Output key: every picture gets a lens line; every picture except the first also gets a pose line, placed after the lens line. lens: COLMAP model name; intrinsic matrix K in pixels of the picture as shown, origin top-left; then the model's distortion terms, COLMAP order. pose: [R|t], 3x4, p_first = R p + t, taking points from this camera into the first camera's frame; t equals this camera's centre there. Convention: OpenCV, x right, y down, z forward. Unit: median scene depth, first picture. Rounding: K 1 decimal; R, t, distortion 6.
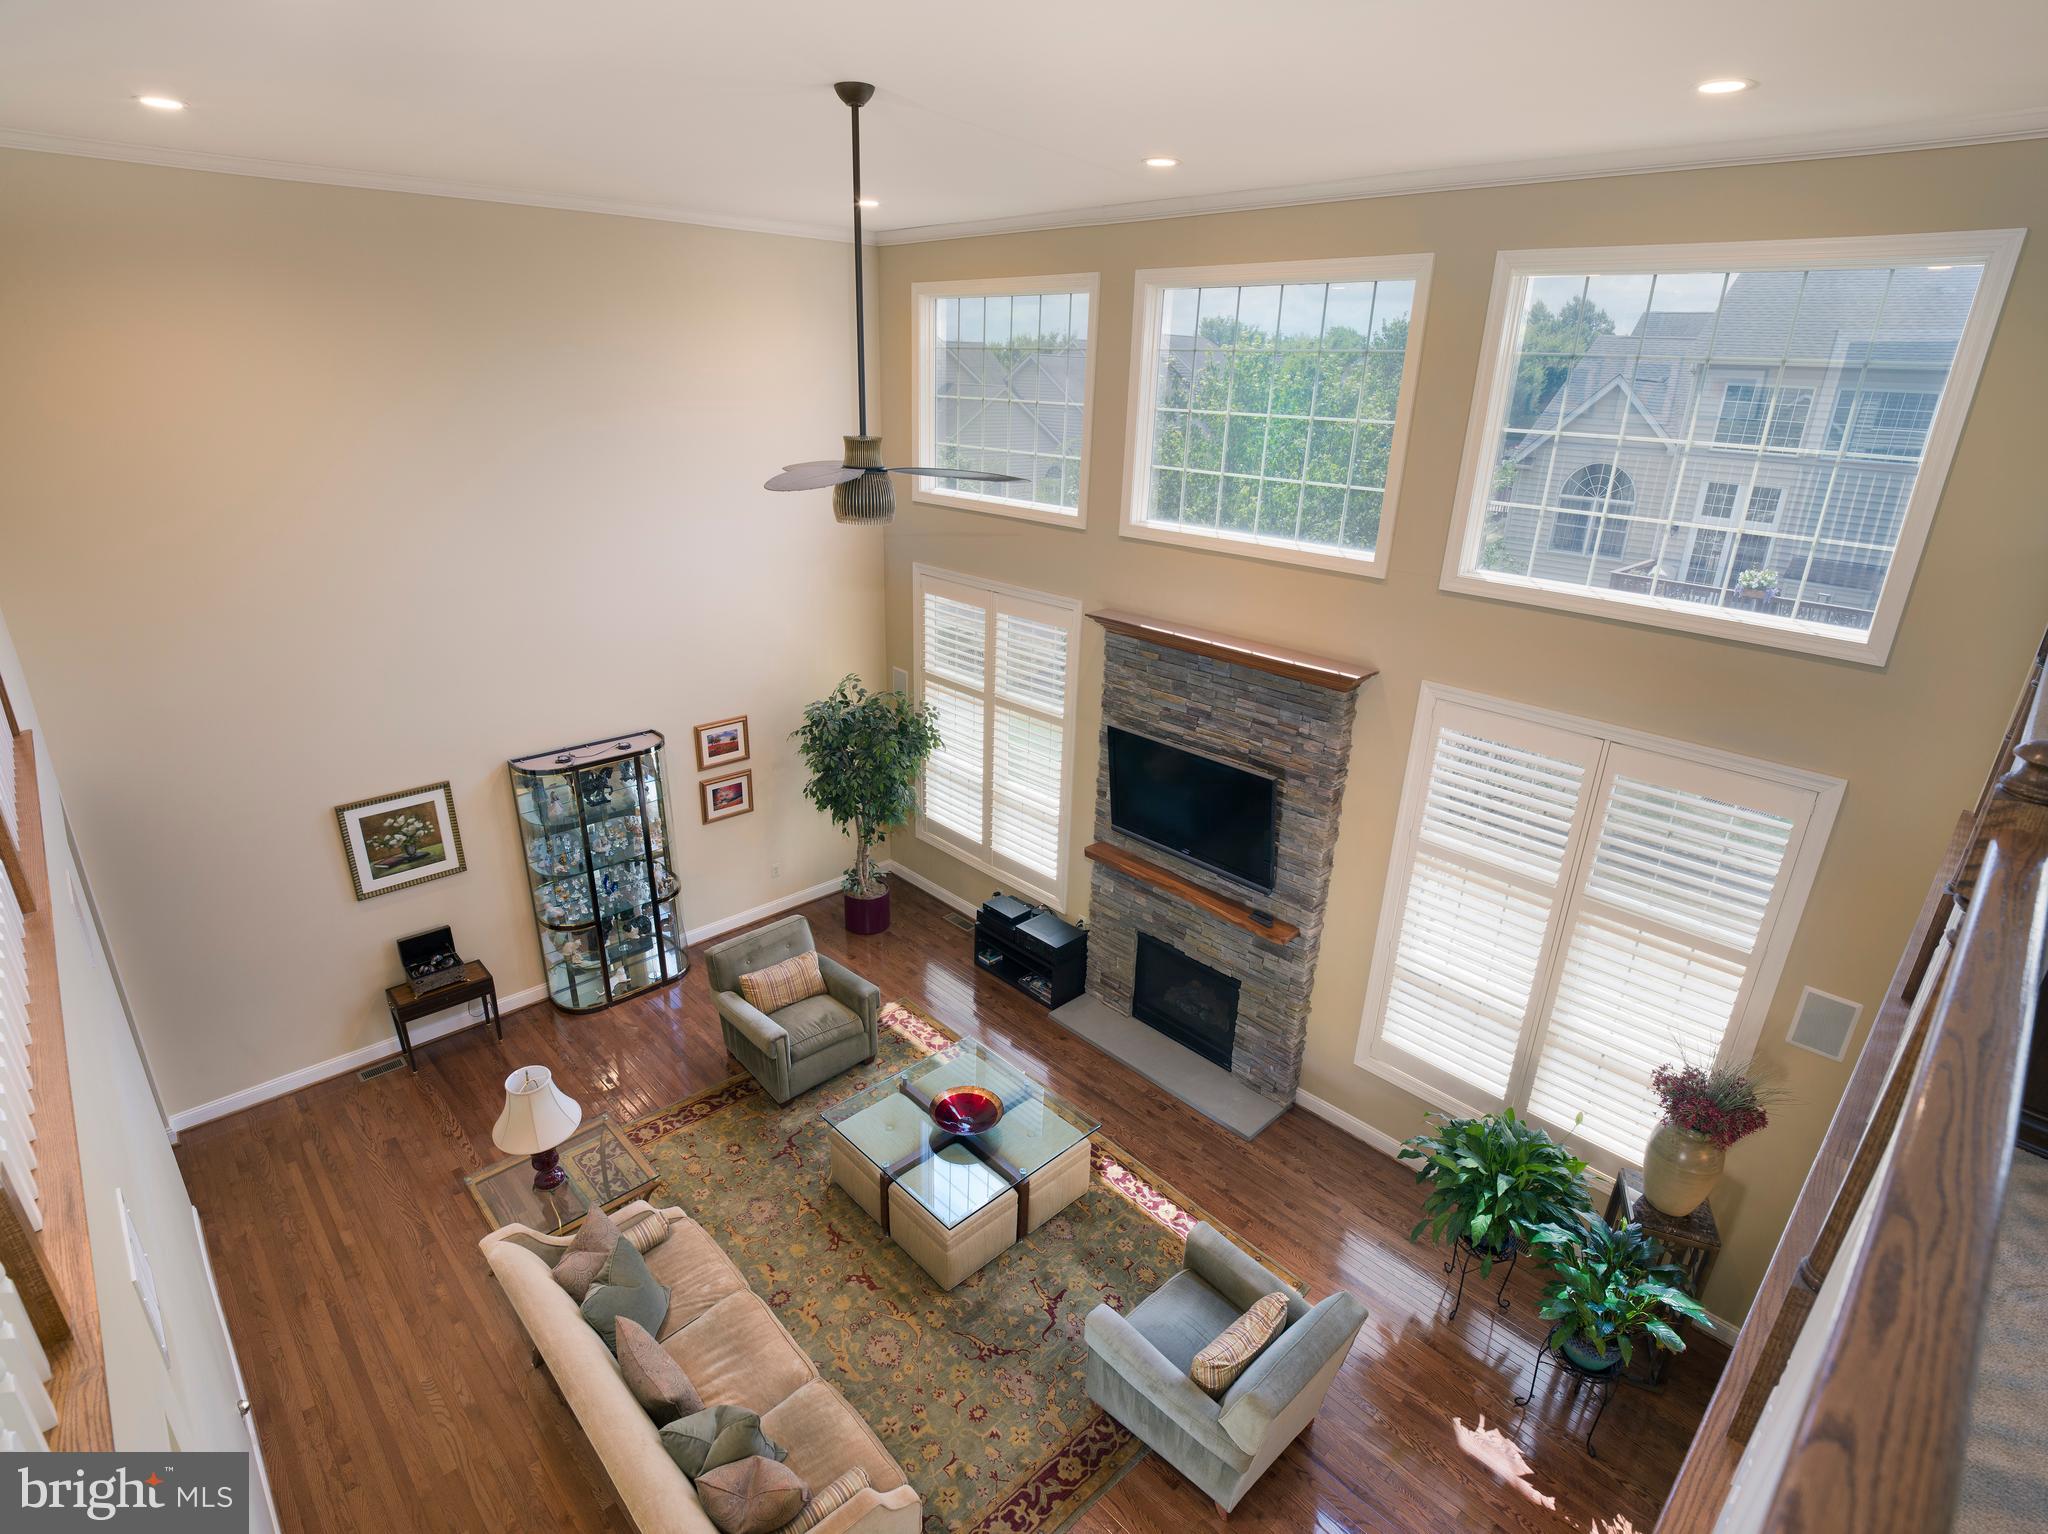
lens RADIAL K [[1039.2, 0, 1012.8], [0, 1039.2, 754.5], [0, 0, 1]] dist [-0.012311, -0.004763]
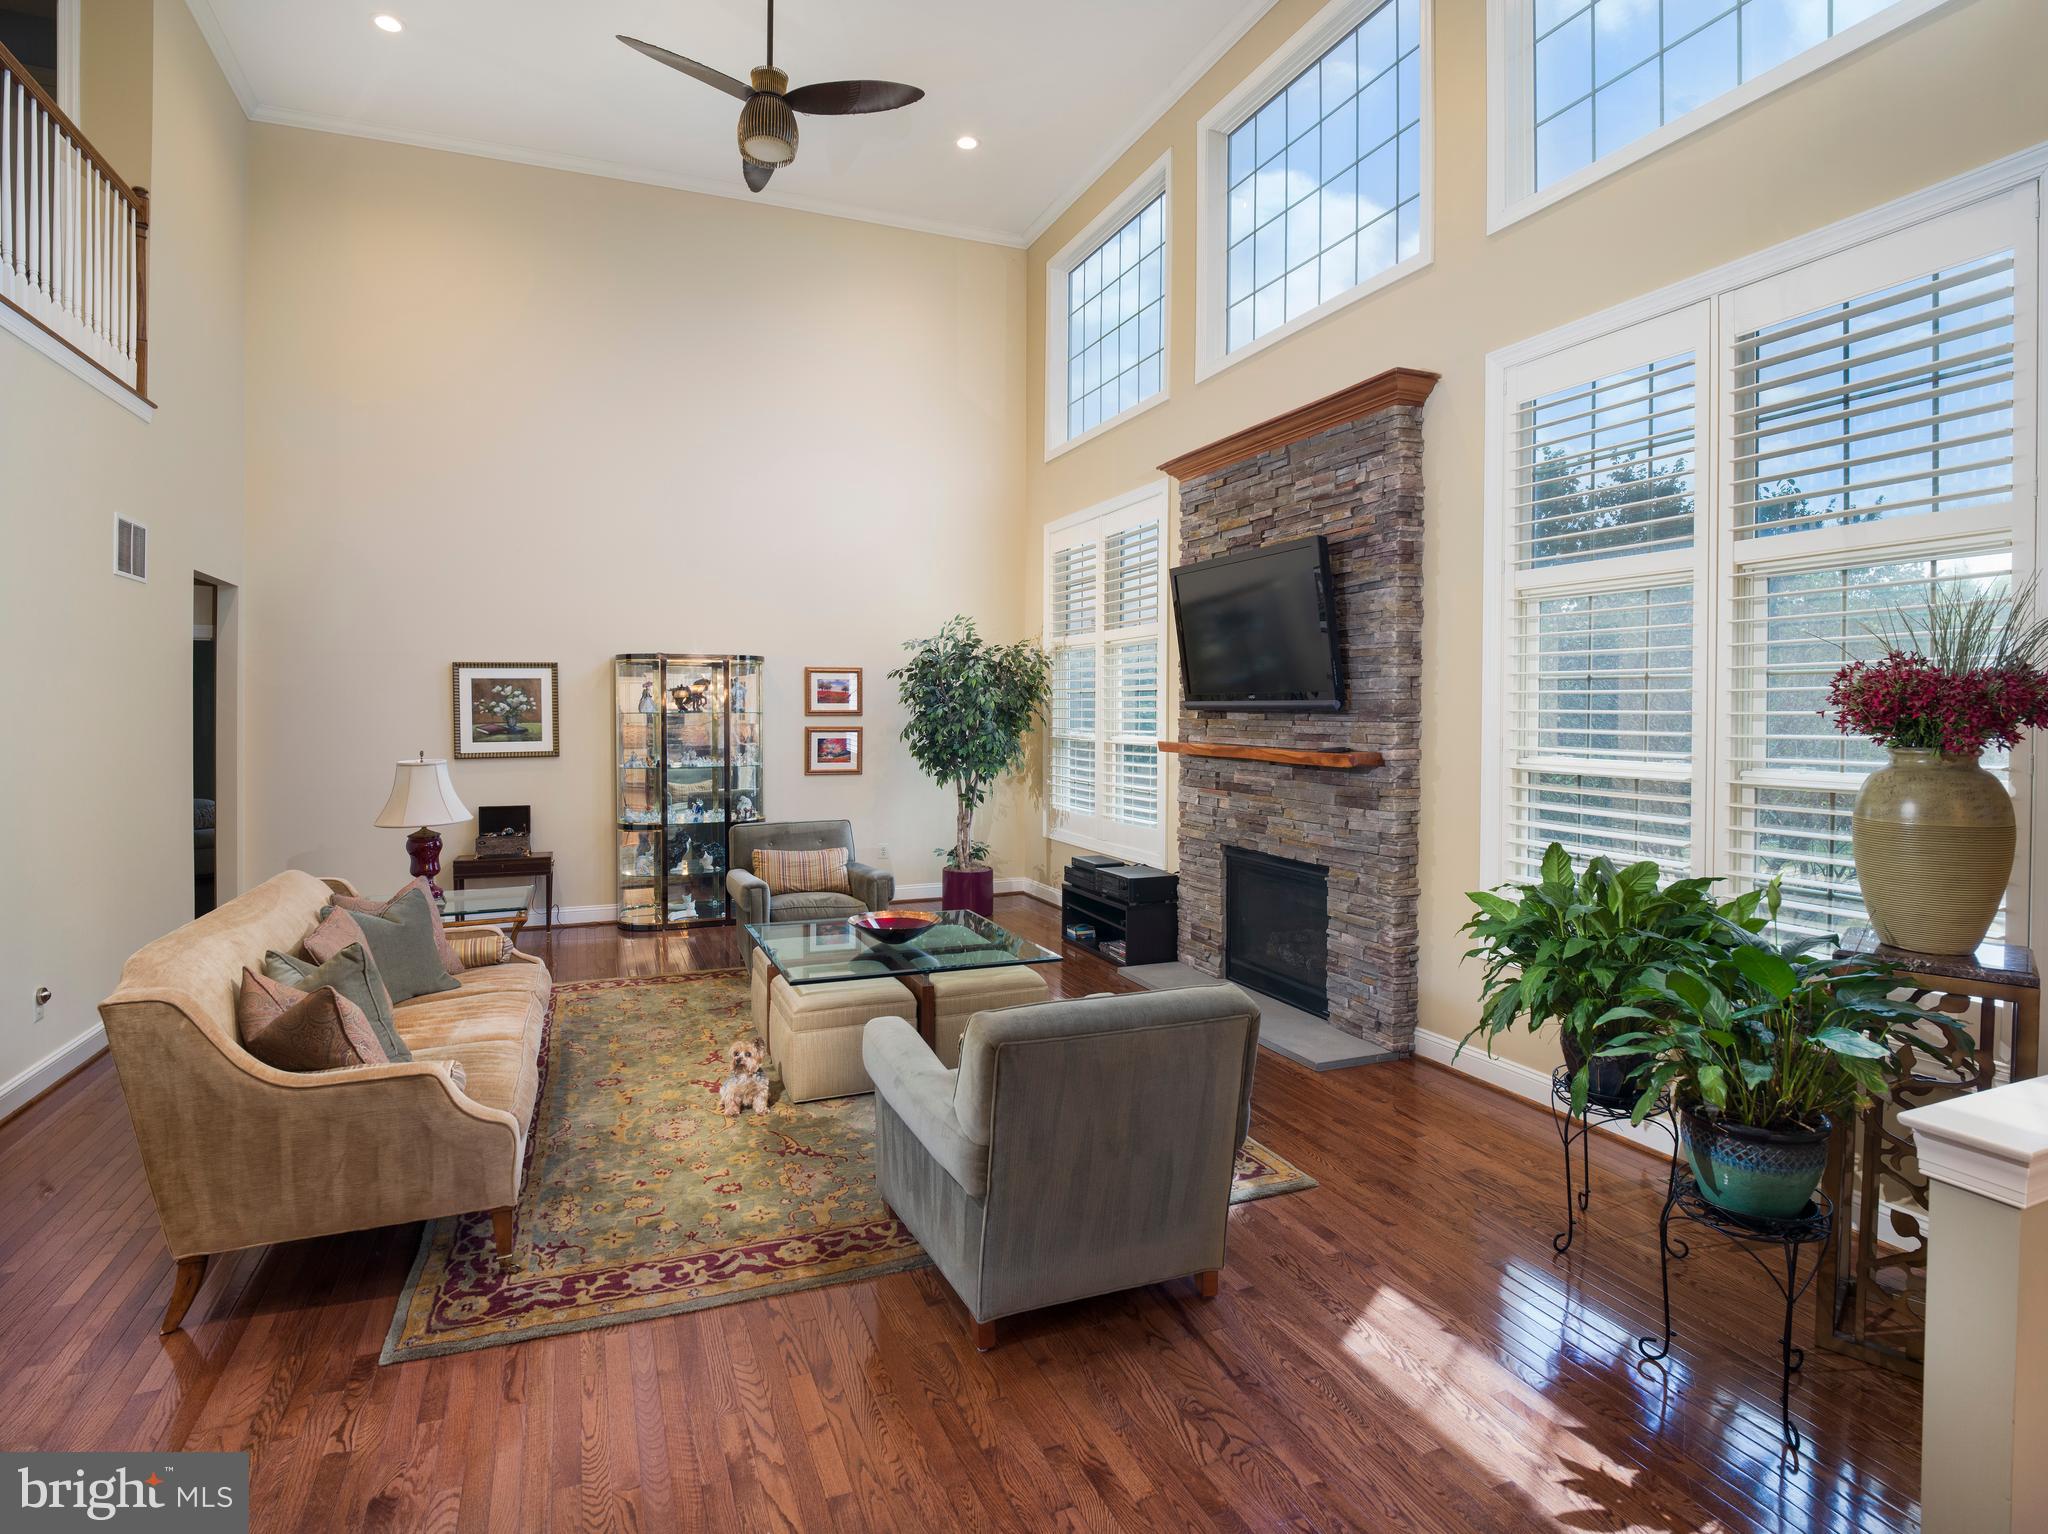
lens RADIAL K [[1039.2, 0, 1005.8], [0, 1039.2, 718.1], [0, 0, 1]] dist [-0.012311, -0.004763]
pose [[0.932986, -0.017200, -0.359501, 0.271073], [-0.110475, 0.936952, -0.331535, 0.385212], [0.342538, 0.349033, 0.872264, 0.248267]]
